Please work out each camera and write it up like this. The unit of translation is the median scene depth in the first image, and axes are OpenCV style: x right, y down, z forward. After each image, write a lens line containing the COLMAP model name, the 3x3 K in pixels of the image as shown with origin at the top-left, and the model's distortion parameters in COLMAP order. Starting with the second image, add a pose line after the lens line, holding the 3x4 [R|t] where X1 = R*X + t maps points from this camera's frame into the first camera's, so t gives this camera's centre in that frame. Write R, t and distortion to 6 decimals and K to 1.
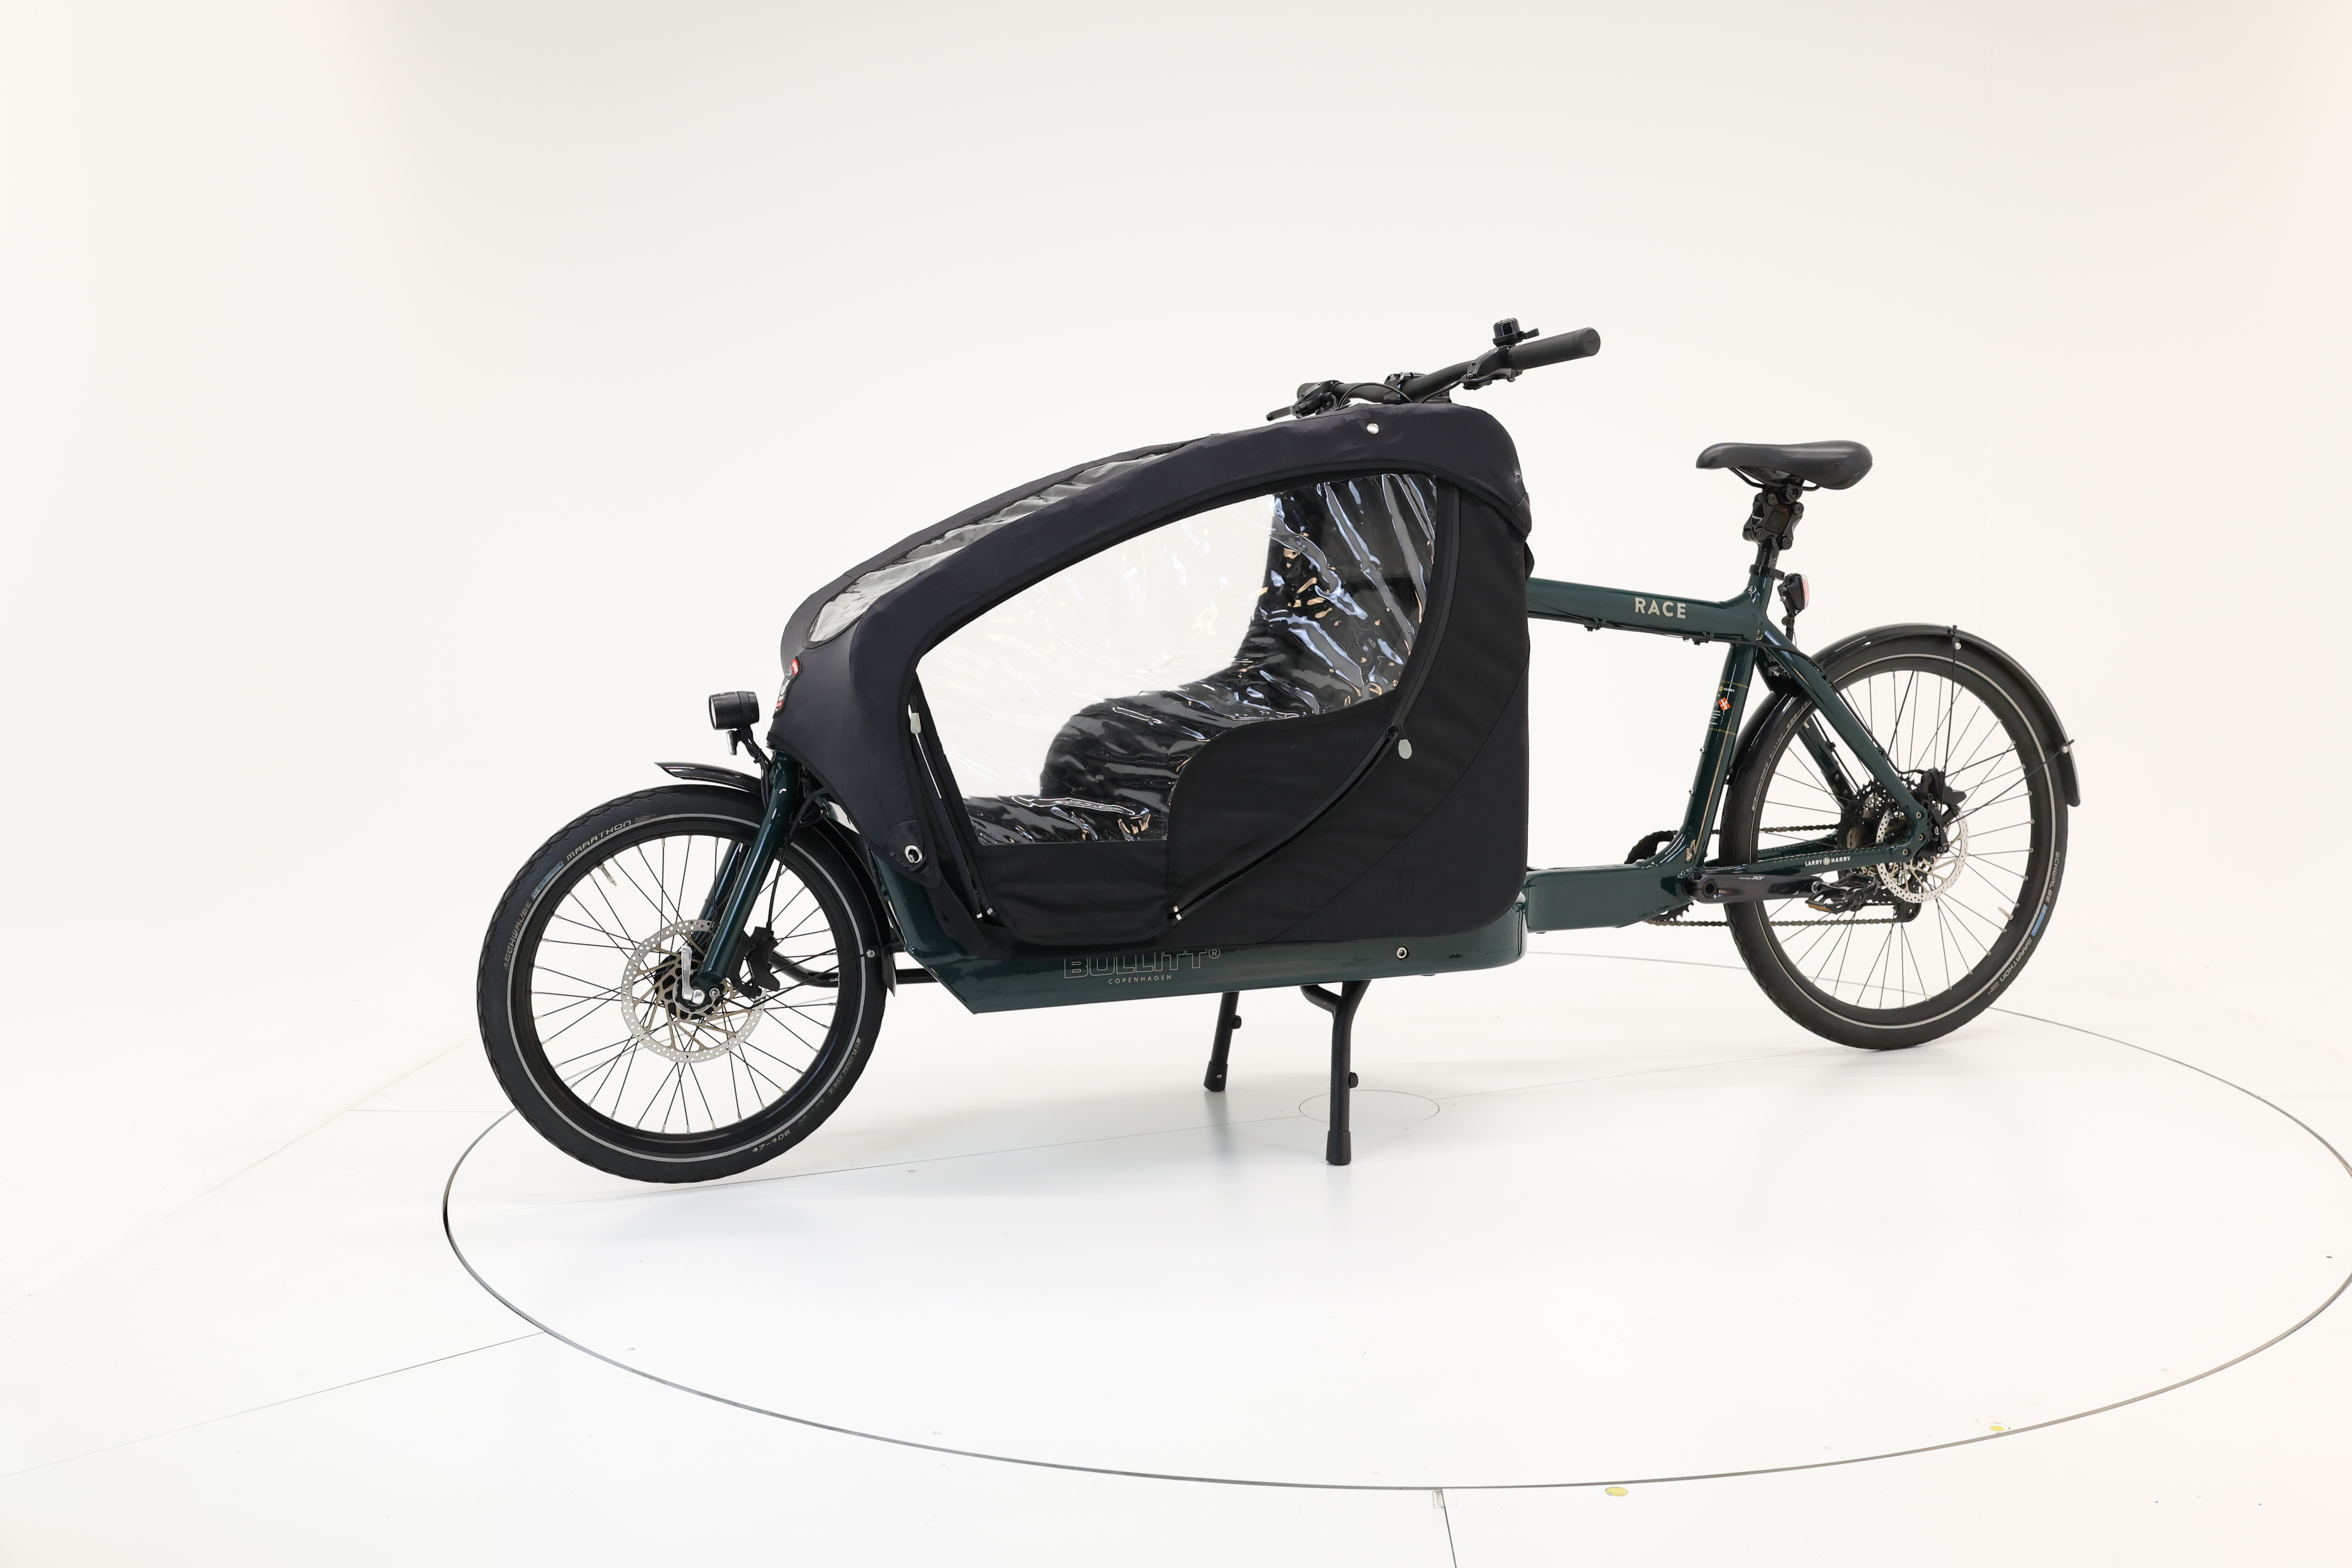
lens RADIAL K [[2174.9, 0, 1176.0], [0, 2174.9, 784.0], [0, 0, 1]] dist [-0.001253, 0.000639]
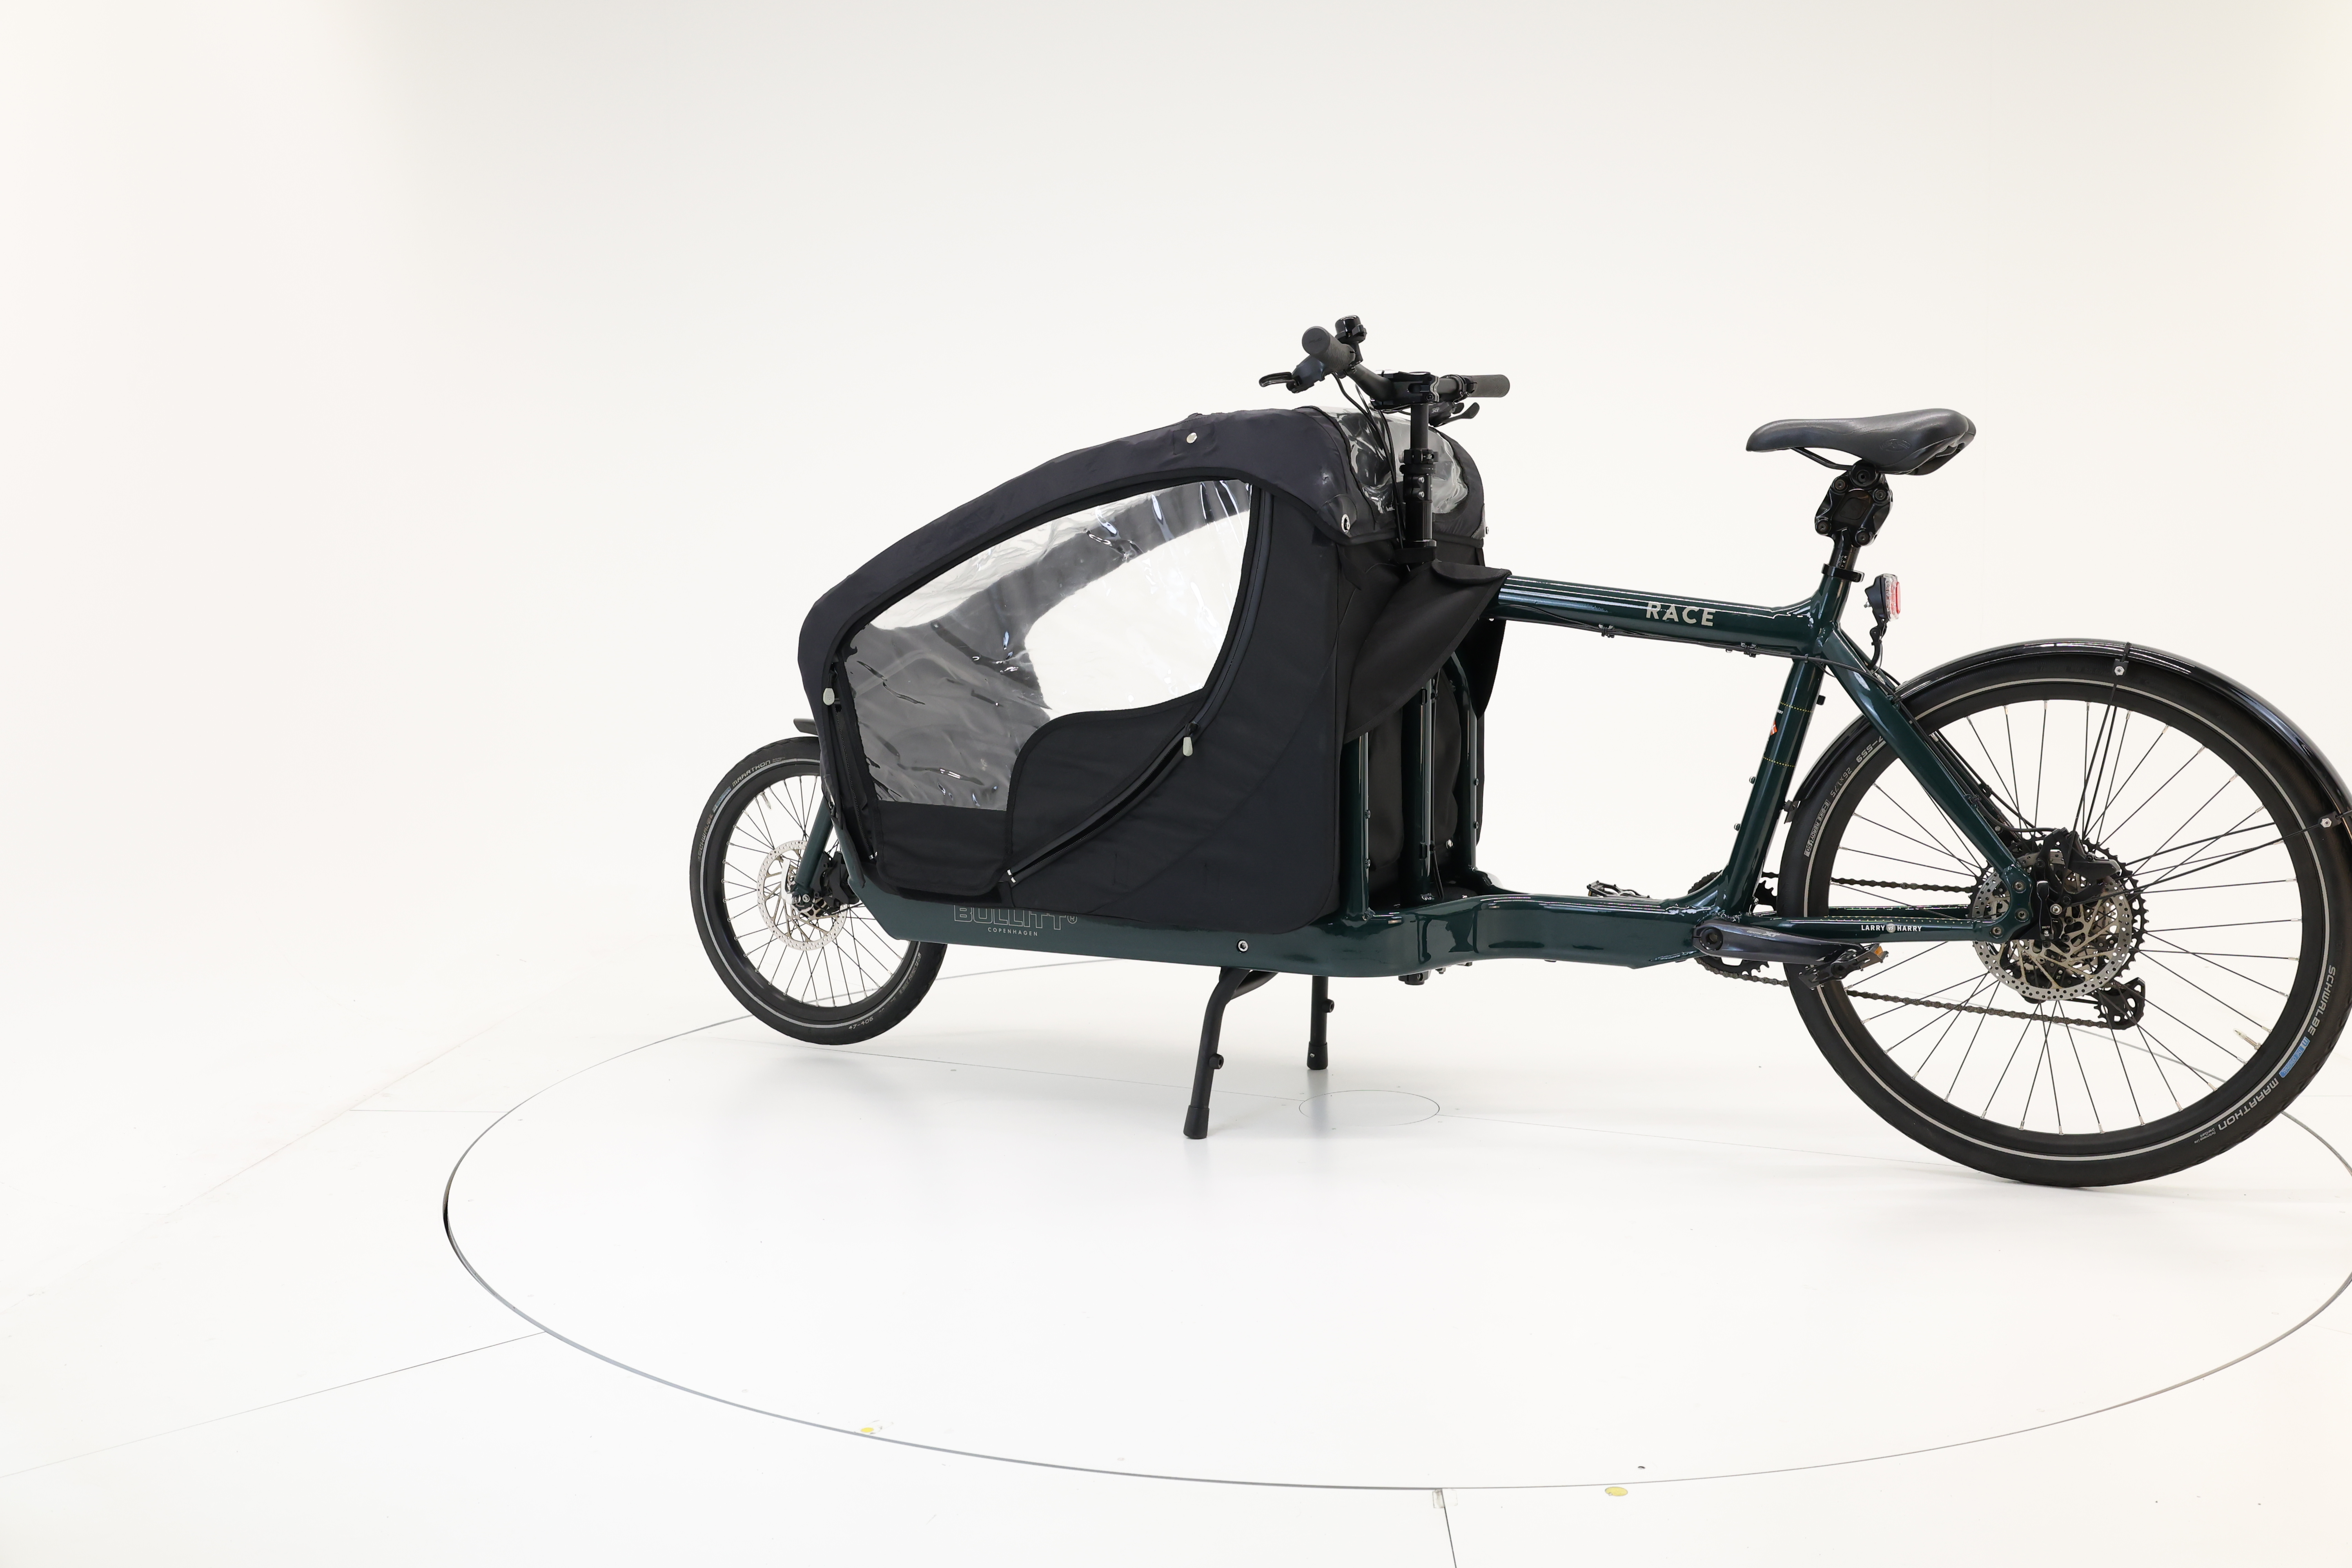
lens RADIAL K [[2177.2, 0, 1176.0], [0, 2177.2, 784.0], [0, 0, 1]] dist [-0.062519, -0.002888]
pose [[0.636309, 0.079407, -0.767336, 0.763206], [-0.065468, 0.996658, 0.048850, -0.041122], [0.768651, 0.019153, 0.639382, 0.281853]]
